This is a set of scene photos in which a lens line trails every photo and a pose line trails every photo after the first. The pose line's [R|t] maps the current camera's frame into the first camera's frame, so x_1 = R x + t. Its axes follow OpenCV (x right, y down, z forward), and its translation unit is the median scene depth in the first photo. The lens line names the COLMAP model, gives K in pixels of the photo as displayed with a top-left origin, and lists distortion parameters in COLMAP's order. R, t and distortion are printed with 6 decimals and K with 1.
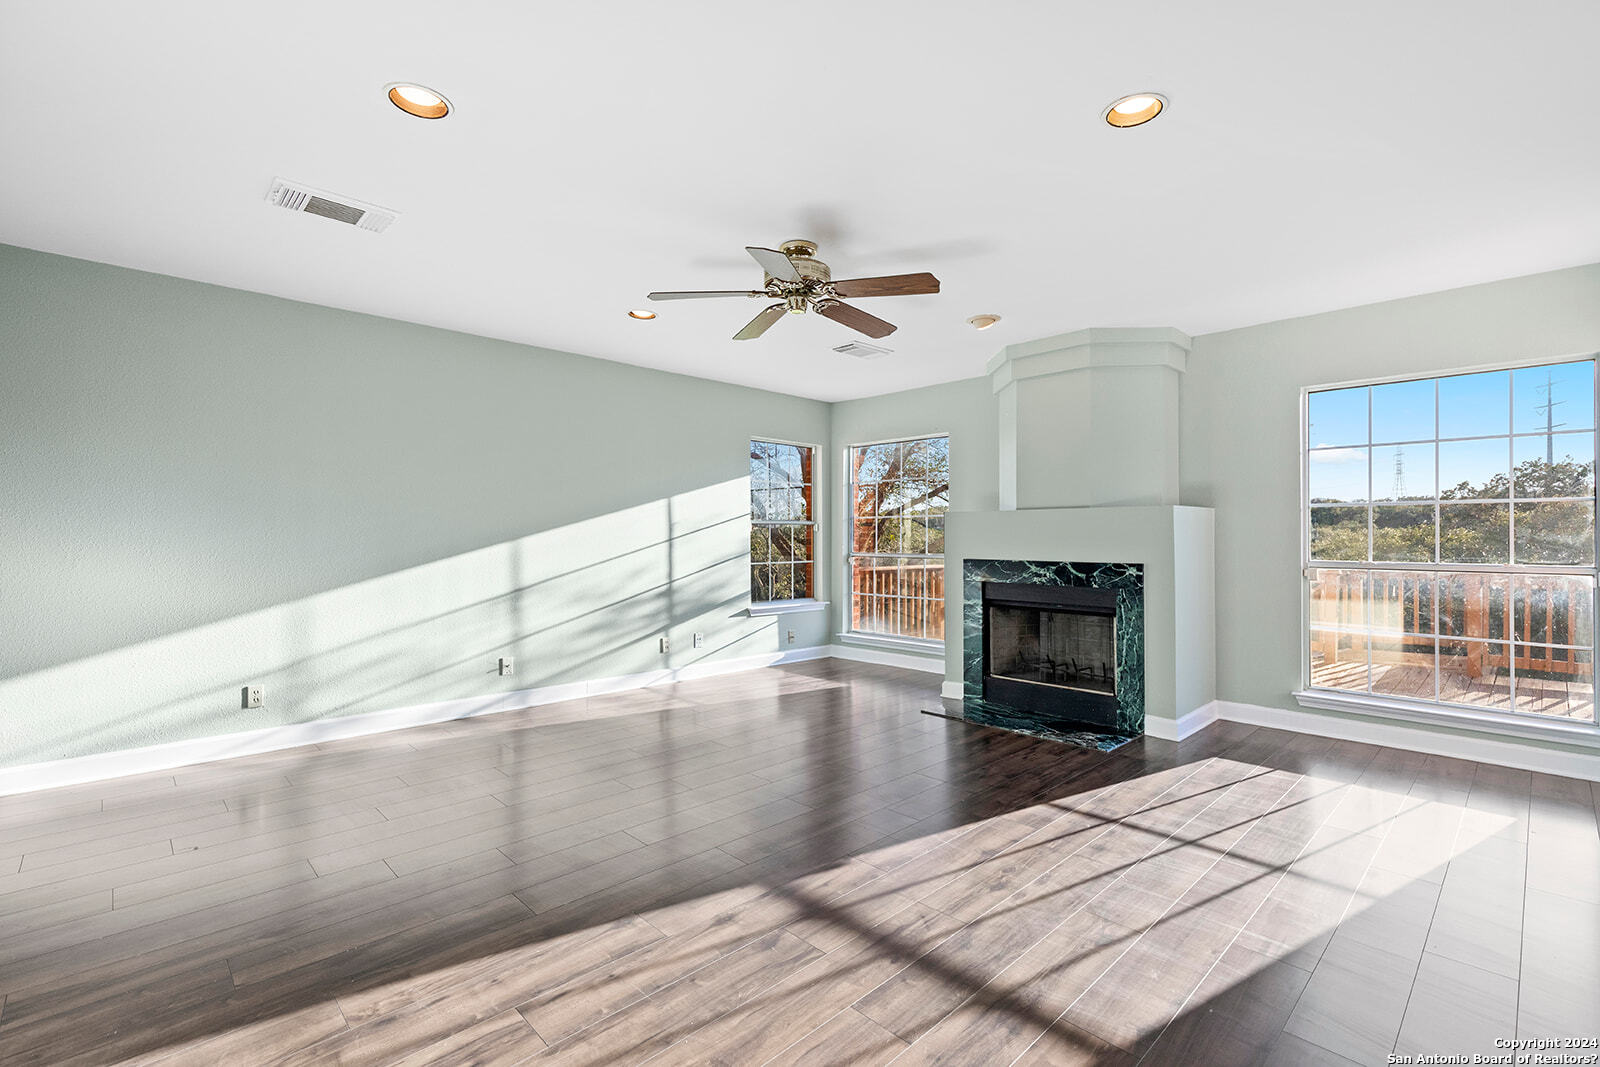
lens RADIAL K [[730.0, 0, 809.2], [0, 730.0, 531.3], [0, 0, 1]] dist [0.004333, -0.000391]
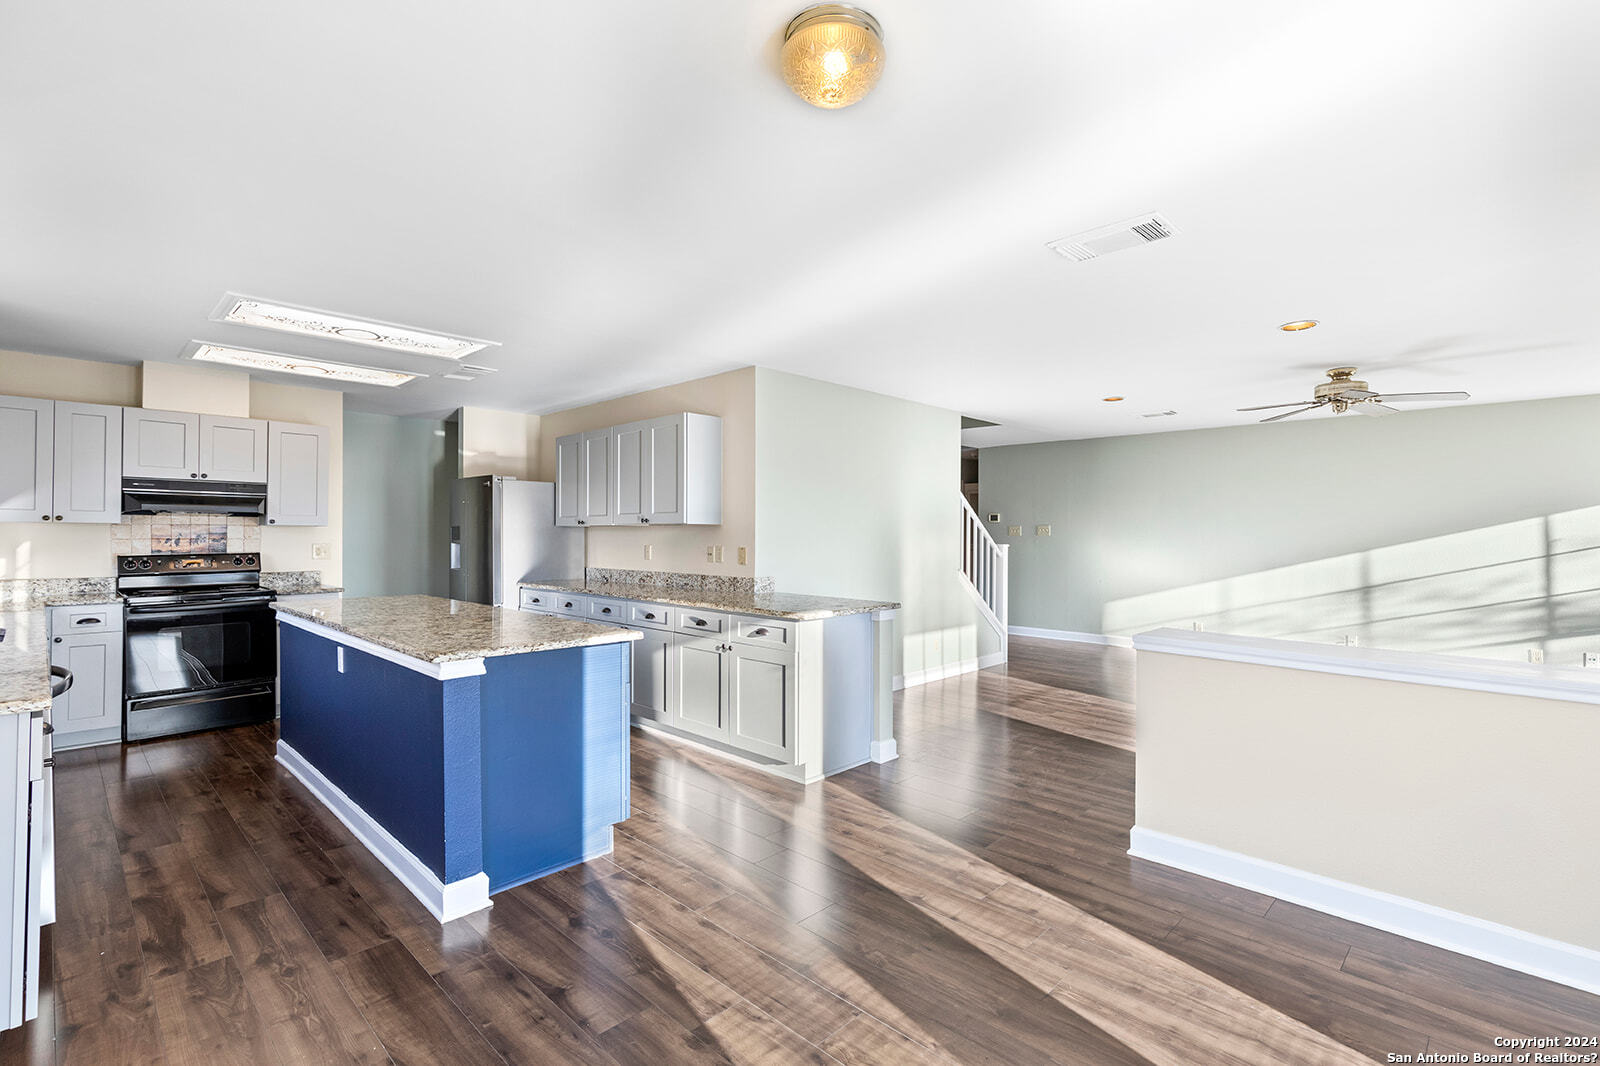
lens RADIAL K [[730.0, 0, 802.8], [0, 730.0, 527.4], [0, 0, 1]] dist [0.004333, -0.000391]
pose [[0.009510, -0.002897, -0.999951, 1.094860], [-0.001038, 0.999995, -0.002907, -0.031066], [0.999954, 0.001066, 0.009507, -0.109401]]
